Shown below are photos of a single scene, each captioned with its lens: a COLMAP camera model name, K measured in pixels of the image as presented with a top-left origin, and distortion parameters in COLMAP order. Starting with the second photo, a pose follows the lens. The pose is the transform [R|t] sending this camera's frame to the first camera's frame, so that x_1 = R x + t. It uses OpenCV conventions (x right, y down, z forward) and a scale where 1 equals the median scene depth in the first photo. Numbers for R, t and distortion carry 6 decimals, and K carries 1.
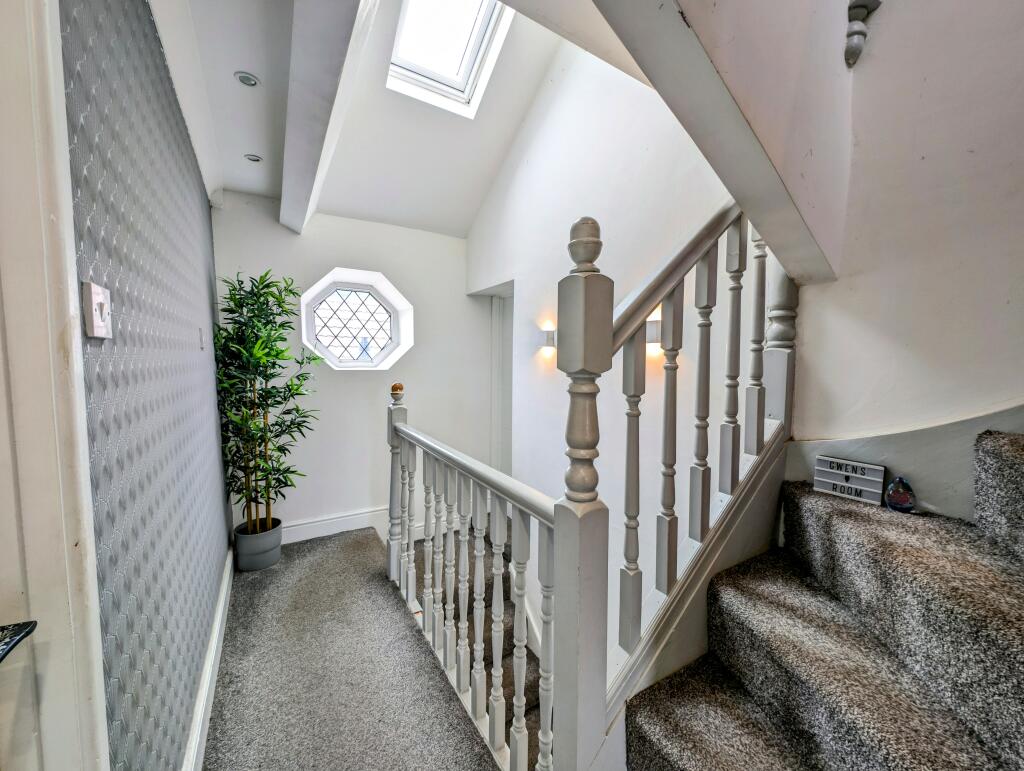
lens RADIAL K [[377.6, 0, 512.0], [0, 377.6, 385.5], [0, 0, 1]] dist [0.001054, -0.011159]
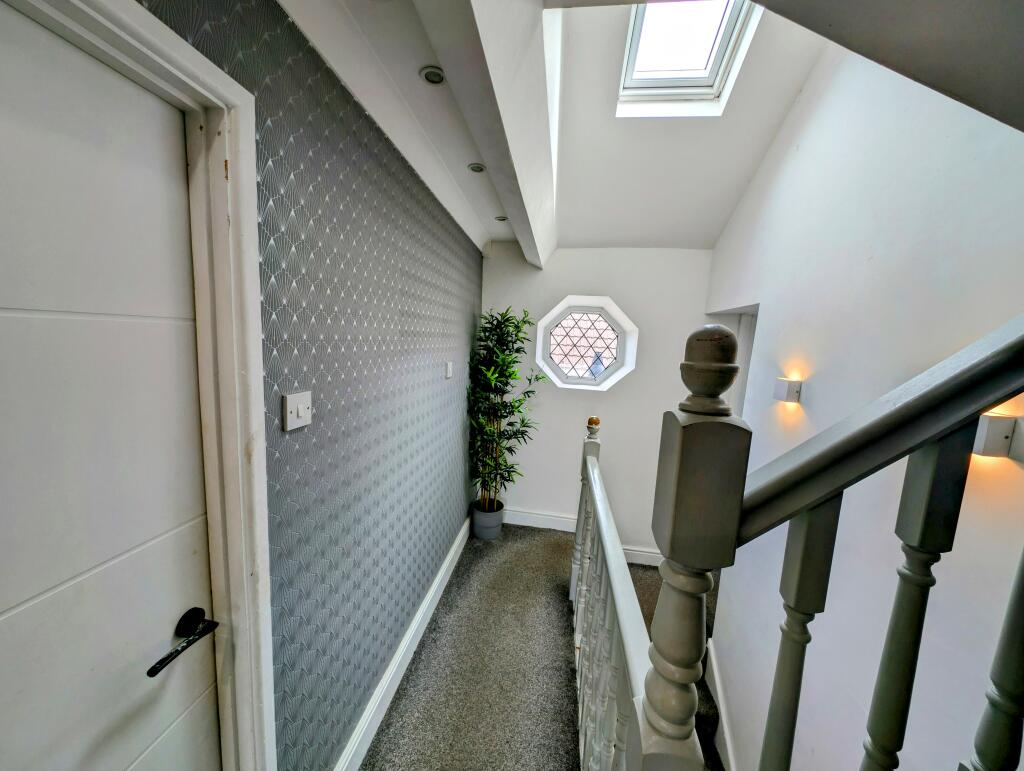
lens RADIAL K [[357.9, 0, 512.0], [0, 357.9, 385.5], [0, 0, 1]] dist [-0.000378, -0.000159]
pose [[0.772682, 0.113596, -0.624546, 0.105269], [-0.098333, 0.993401, 0.059029, -0.113808], [0.627130, 0.015803, 0.778754, 0.099547]]
